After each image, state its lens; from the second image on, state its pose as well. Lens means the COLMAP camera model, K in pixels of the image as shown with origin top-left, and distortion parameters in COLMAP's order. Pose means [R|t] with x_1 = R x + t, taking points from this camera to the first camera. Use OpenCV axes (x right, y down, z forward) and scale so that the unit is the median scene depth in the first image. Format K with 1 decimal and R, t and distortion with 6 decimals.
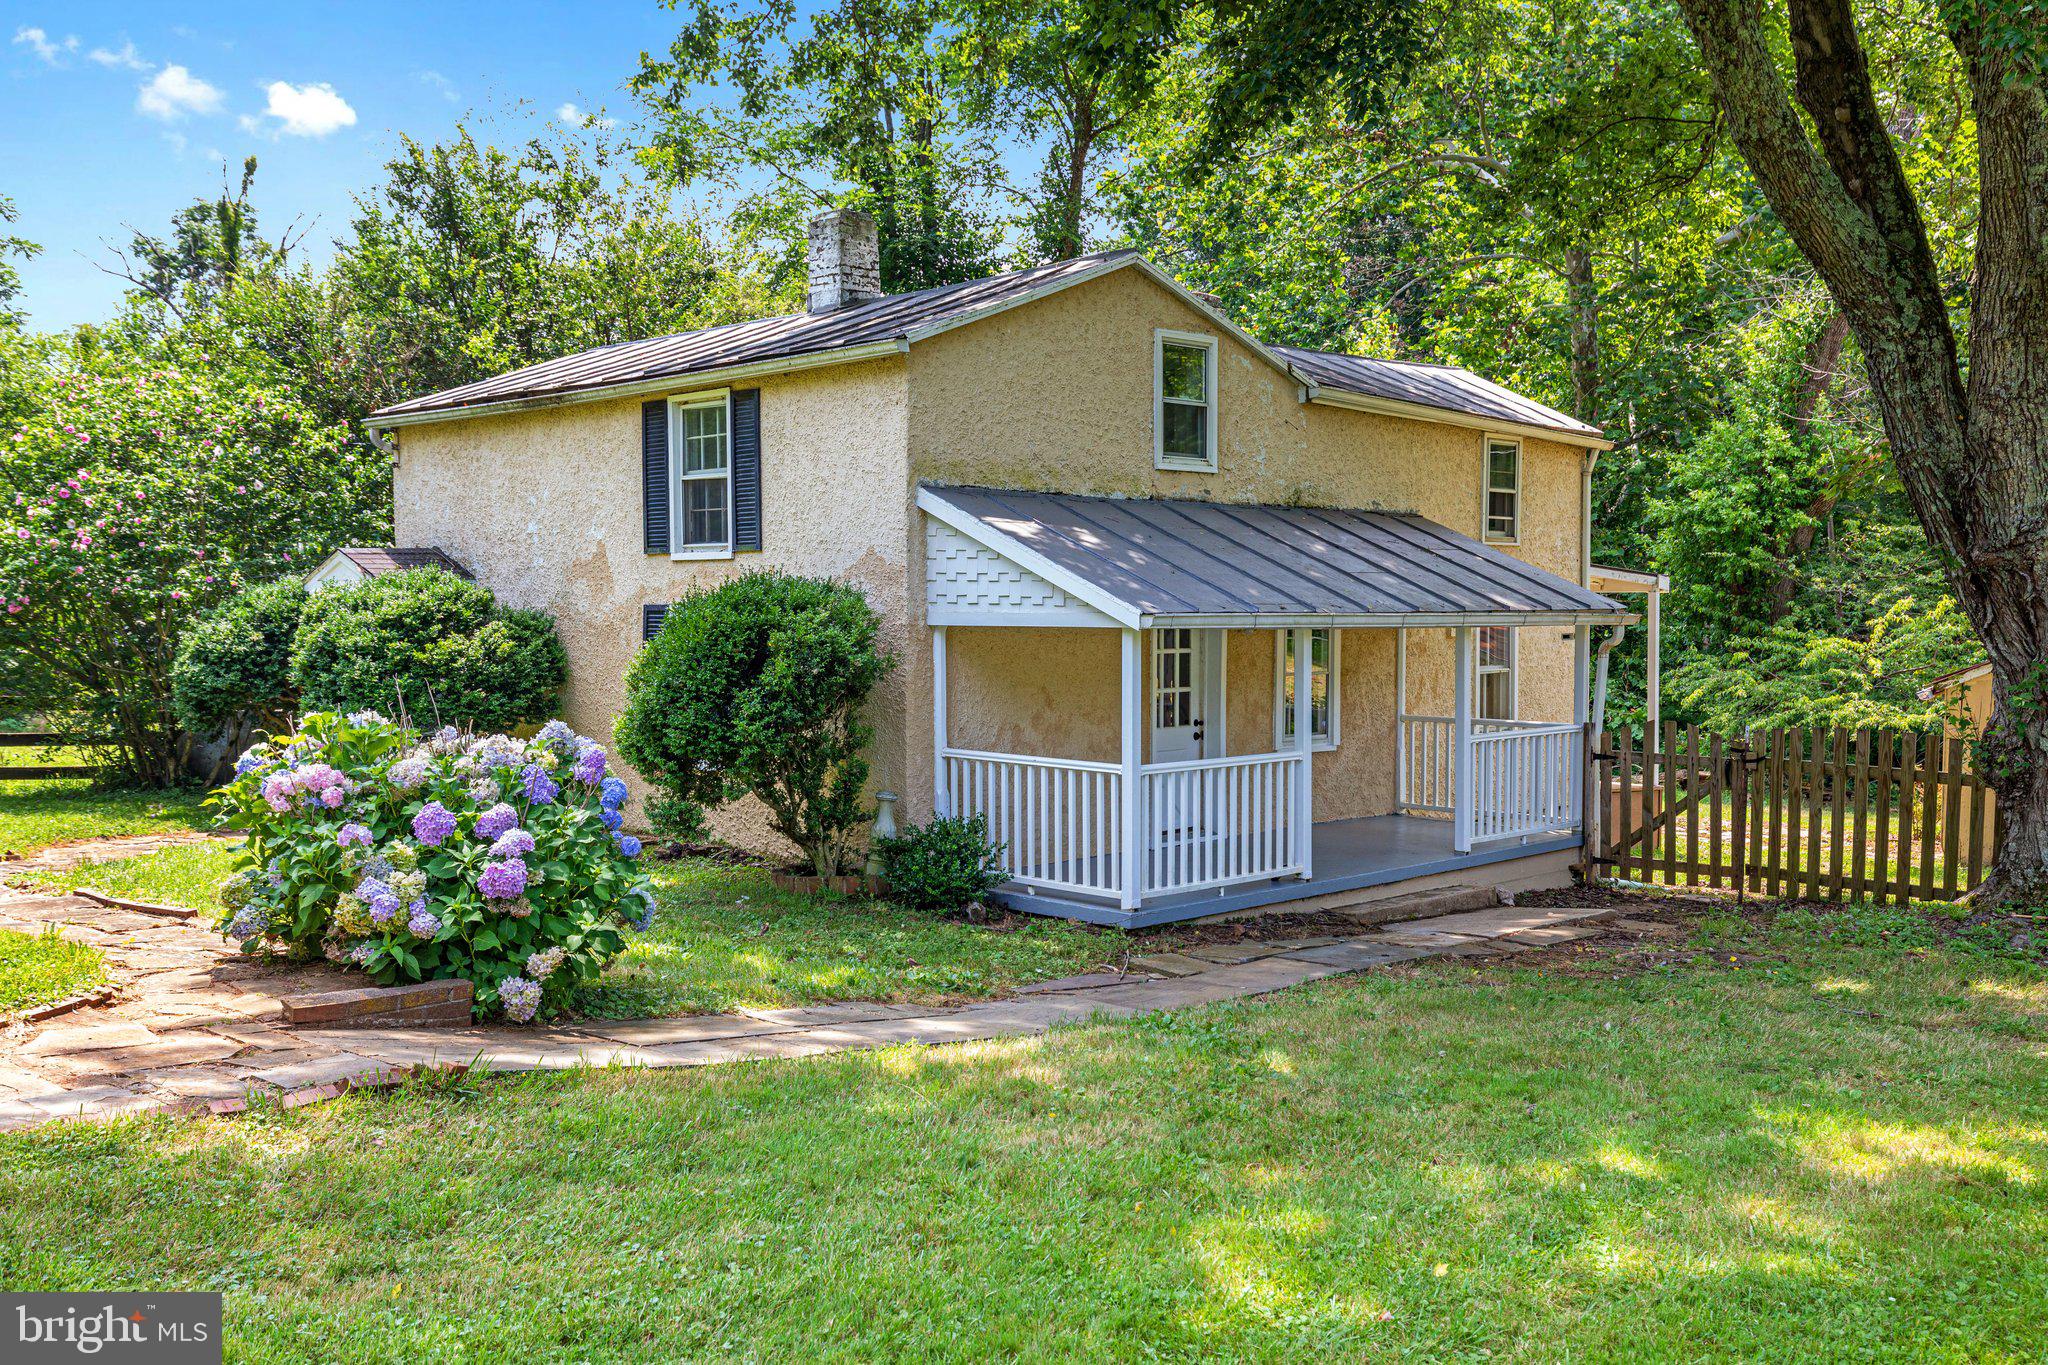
lens RADIAL K [[1911.3, 0, 1011.9], [0, 1911.3, 667.3], [0, 0, 1]] dist [-0.007576, 0.007628]
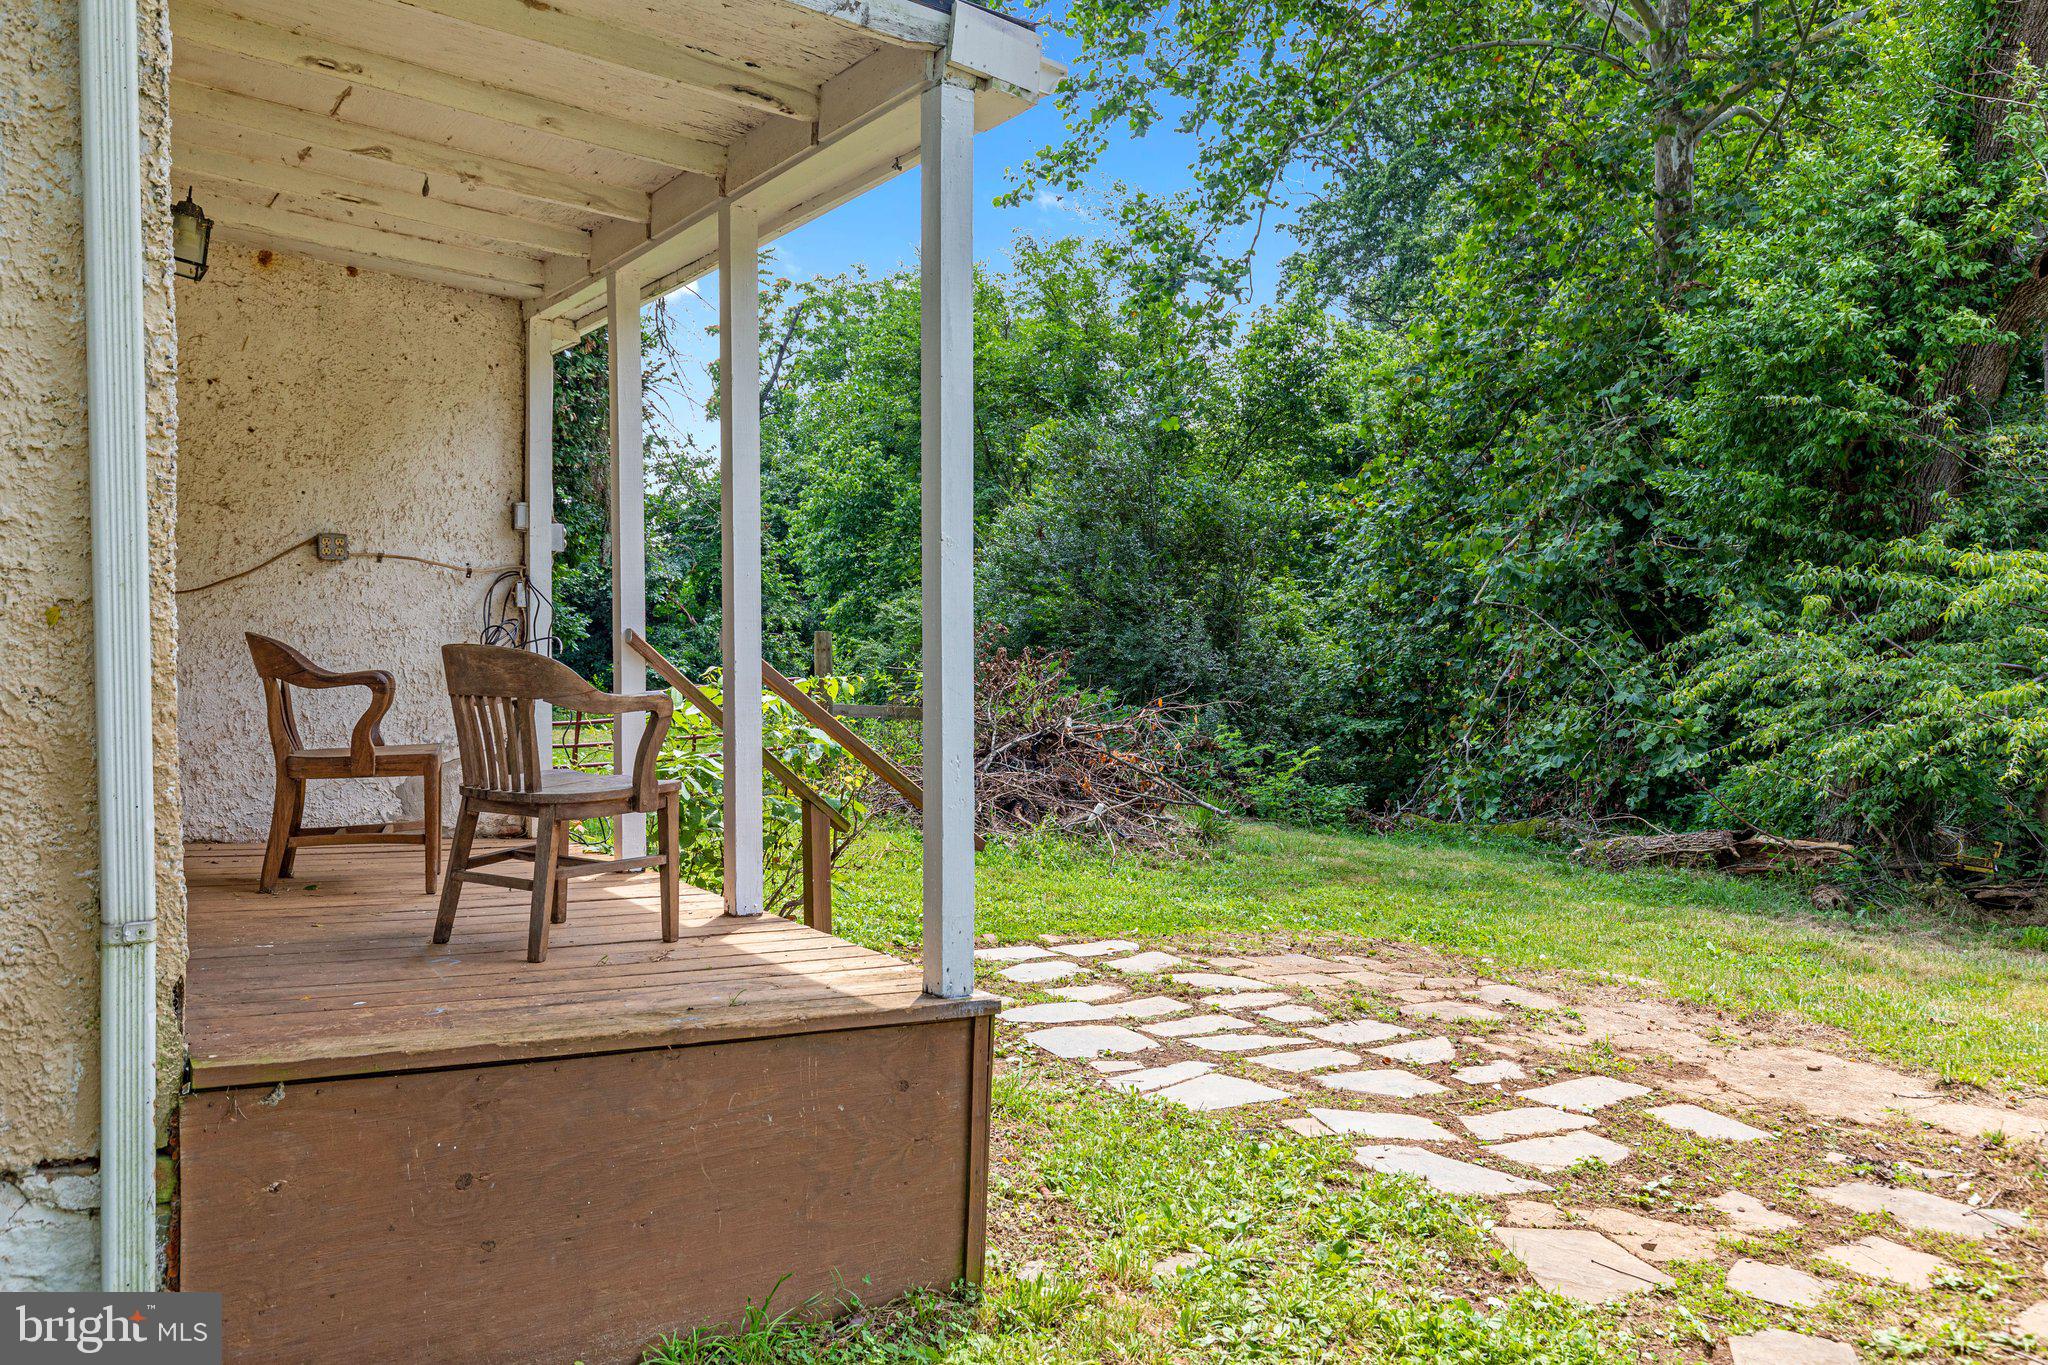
lens RADIAL K [[1540.4, 0, 1024.0], [0, 1540.4, 682.5], [0, 0, 1]] dist [0.002435, 0.001609]
pose [[0.975468, 0.022481, -0.218990, 0.585546], [-0.023810, 0.999711, -0.003430, 0.042672], [0.218849, 0.008559, 0.975721, 1.246507]]
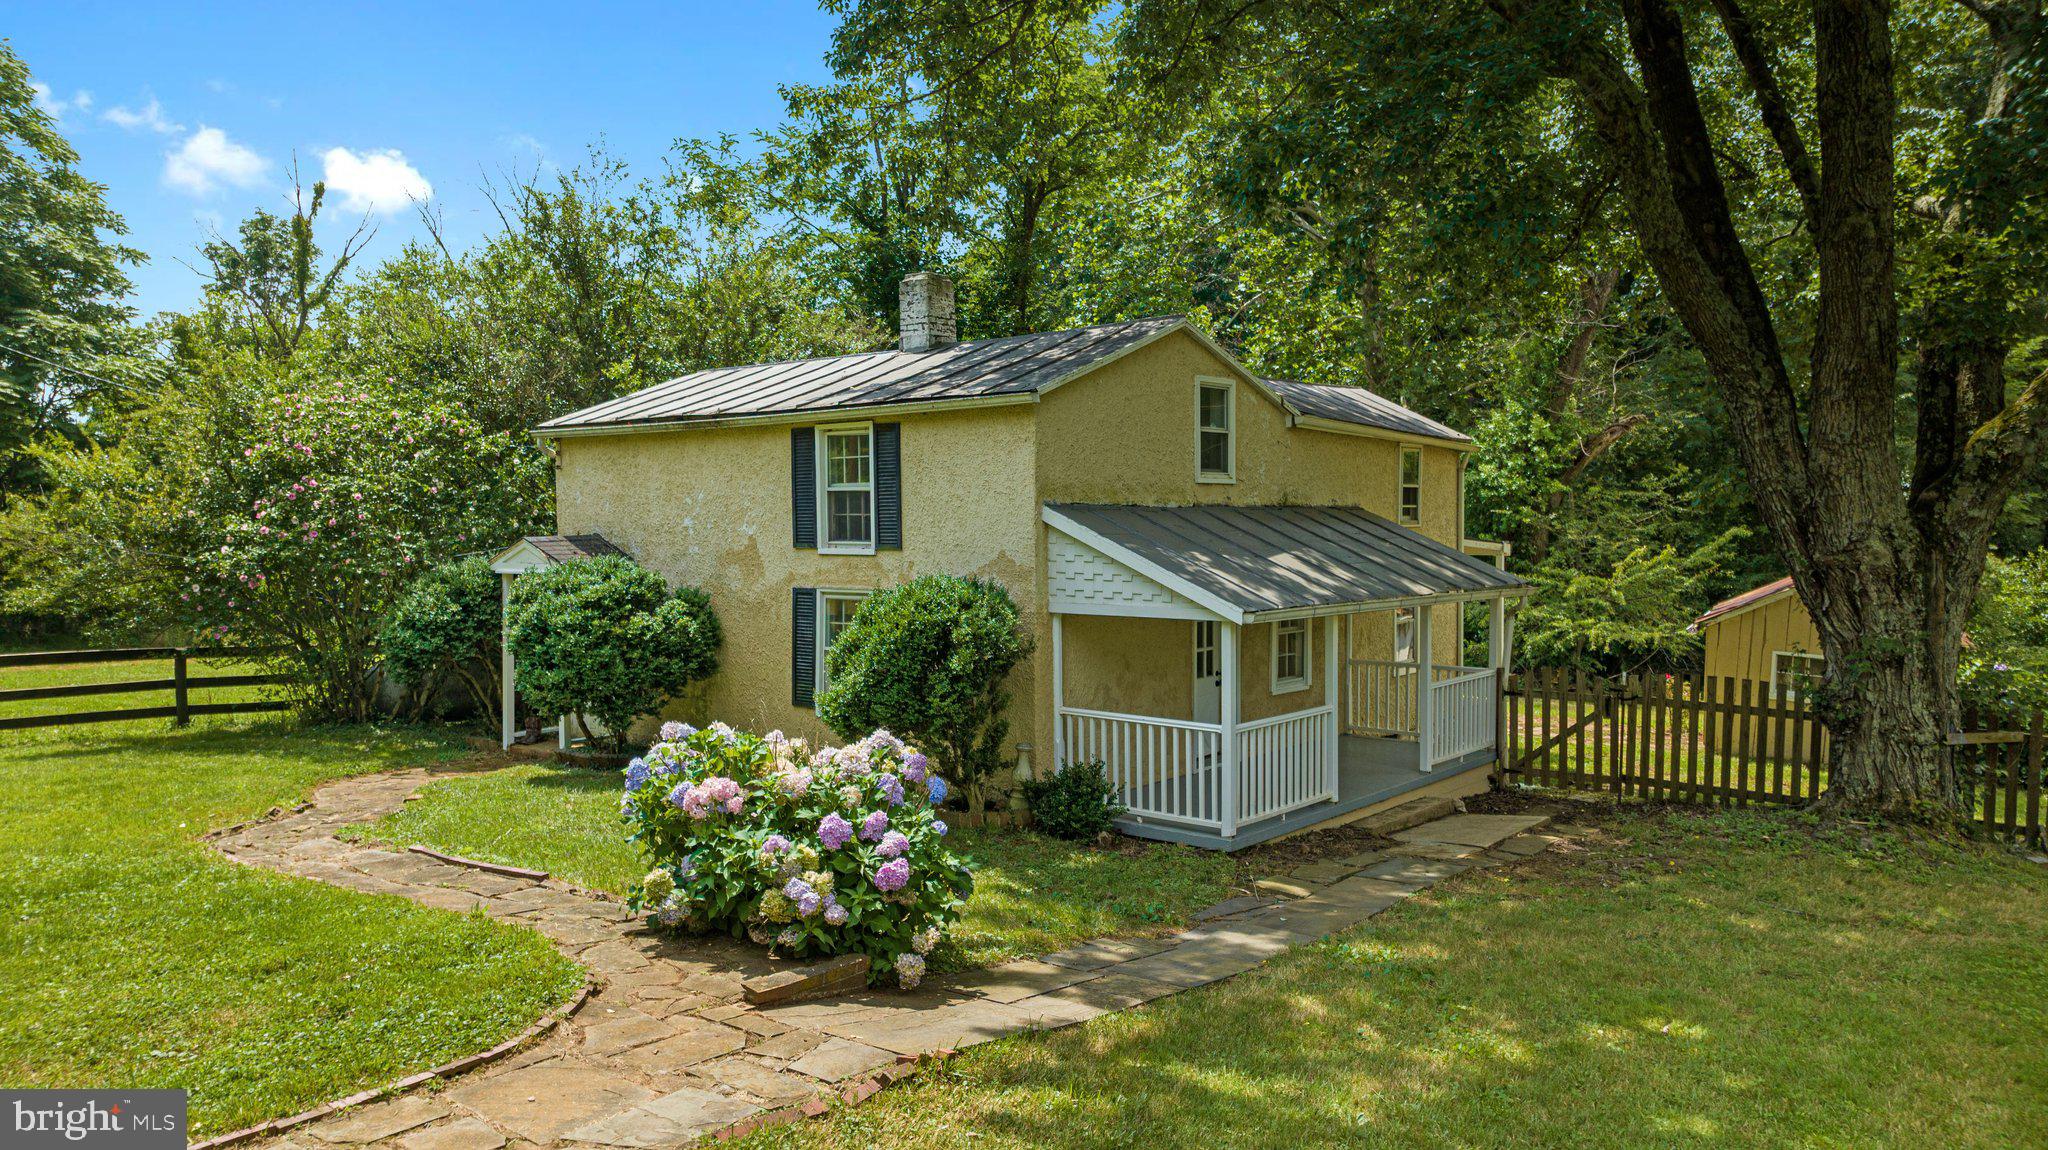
lens RADIAL K [[1466.2, 0, 1024.0], [0, 1466.2, 575.0], [0, 0, 1]] dist [-0.042004, 0.031832]
pose [[0.994754, -0.006866, 0.102069, -0.150818], [0.006327, 0.999964, 0.005604, -0.049444], [-0.102104, -0.004929, 0.994762, 0.018359]]
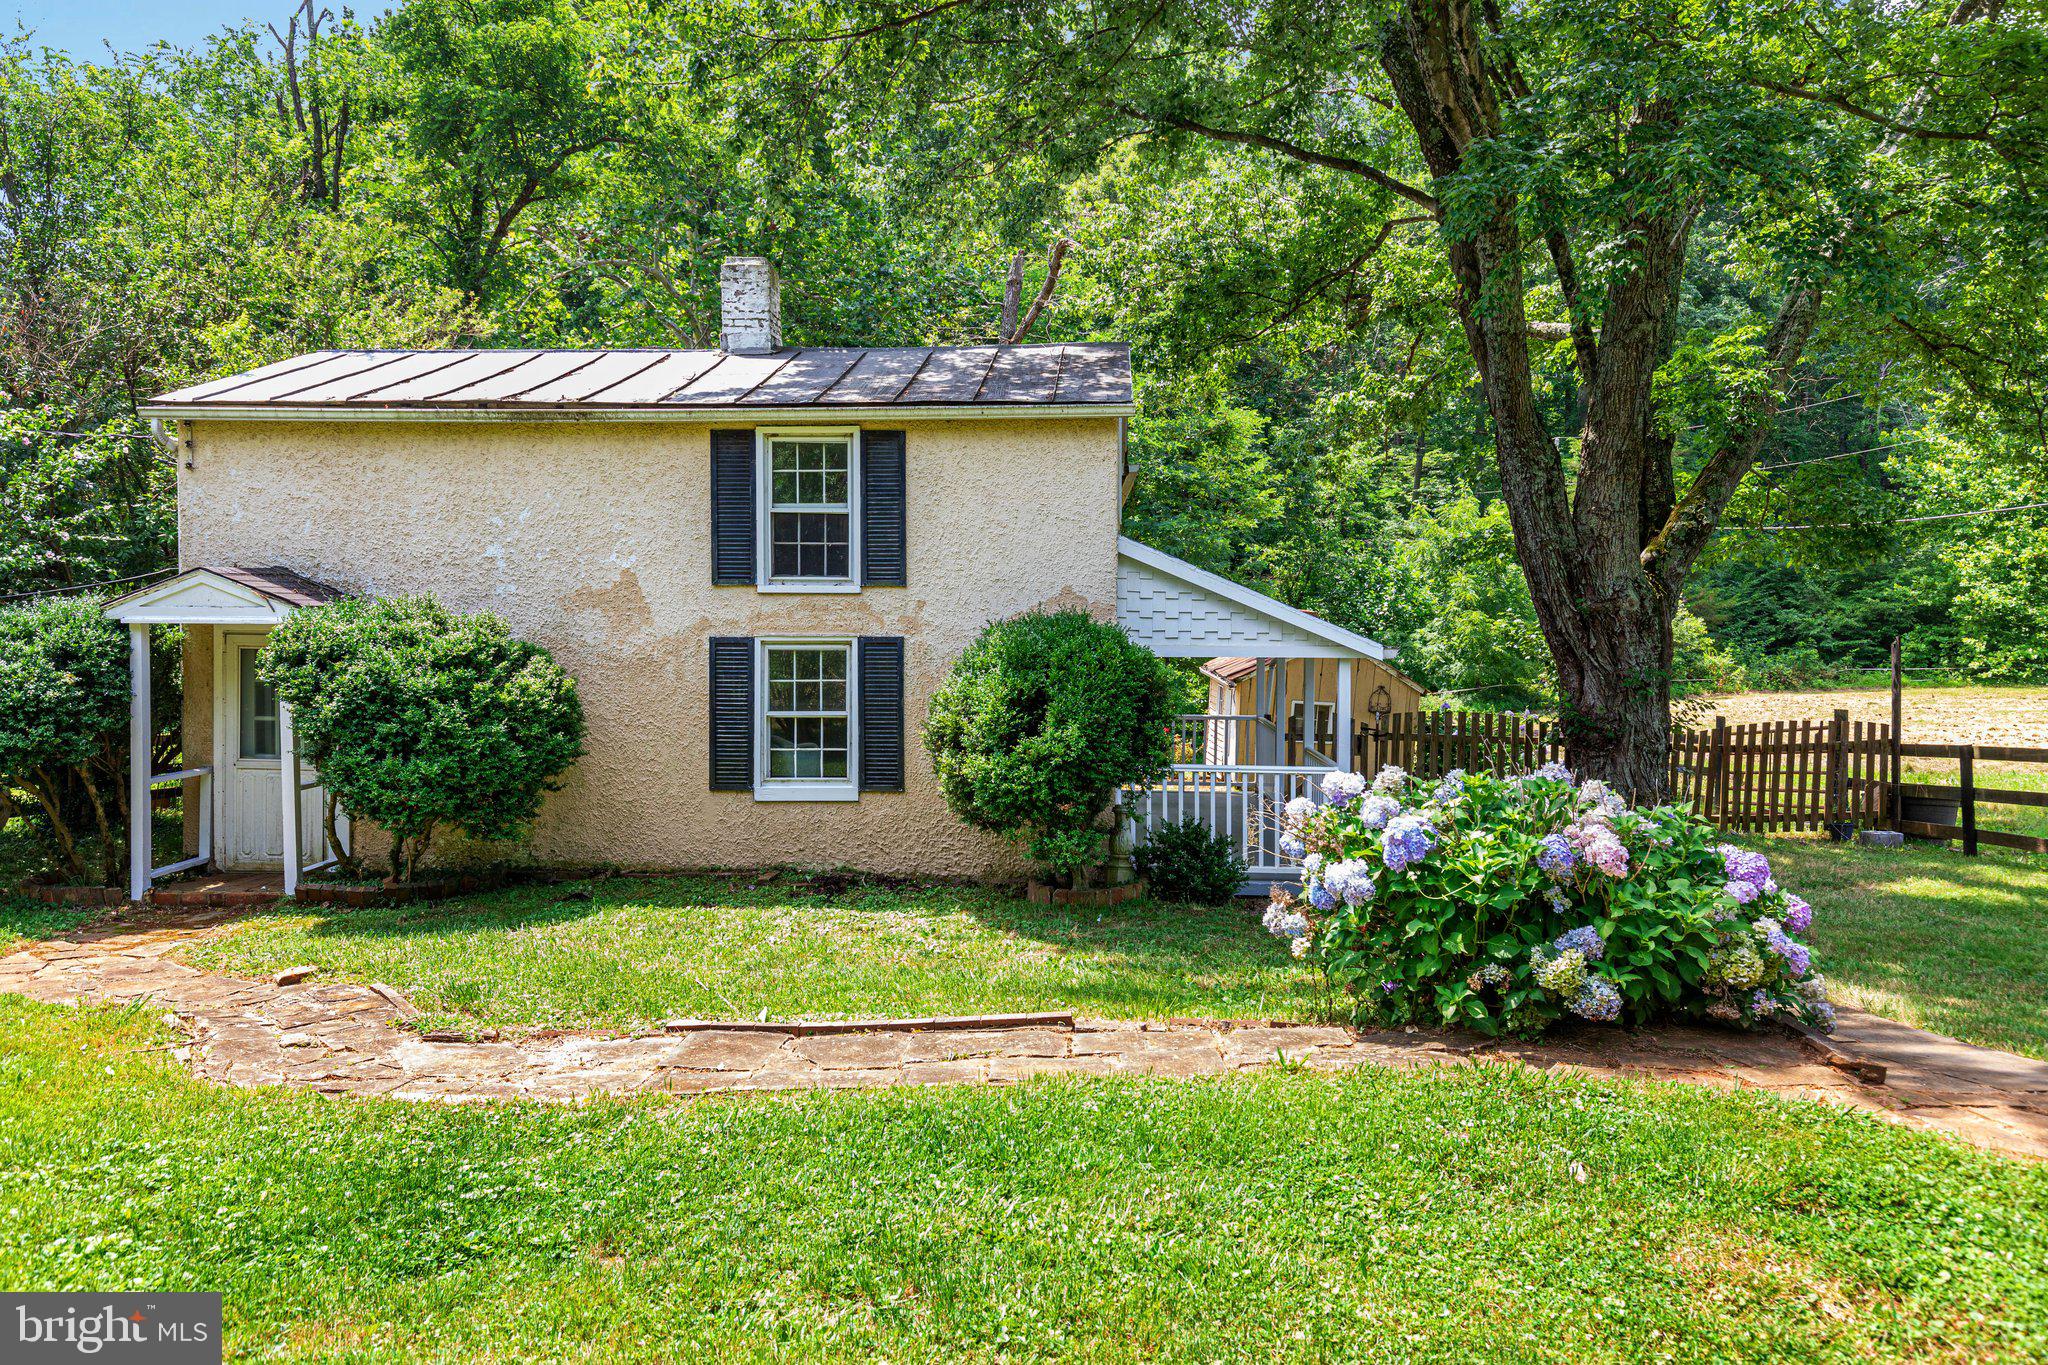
lens RADIAL K [[1408.9, 0, 1024.6], [0, 1408.9, 646.8], [0, 0, 1]] dist [0.030406, -0.000576]
pose [[0.750638, -0.012920, 0.660587, -0.594568], [0.016503, 0.999863, 0.000802, -0.027648], [-0.660507, 0.010300, 0.750749, 0.381484]]
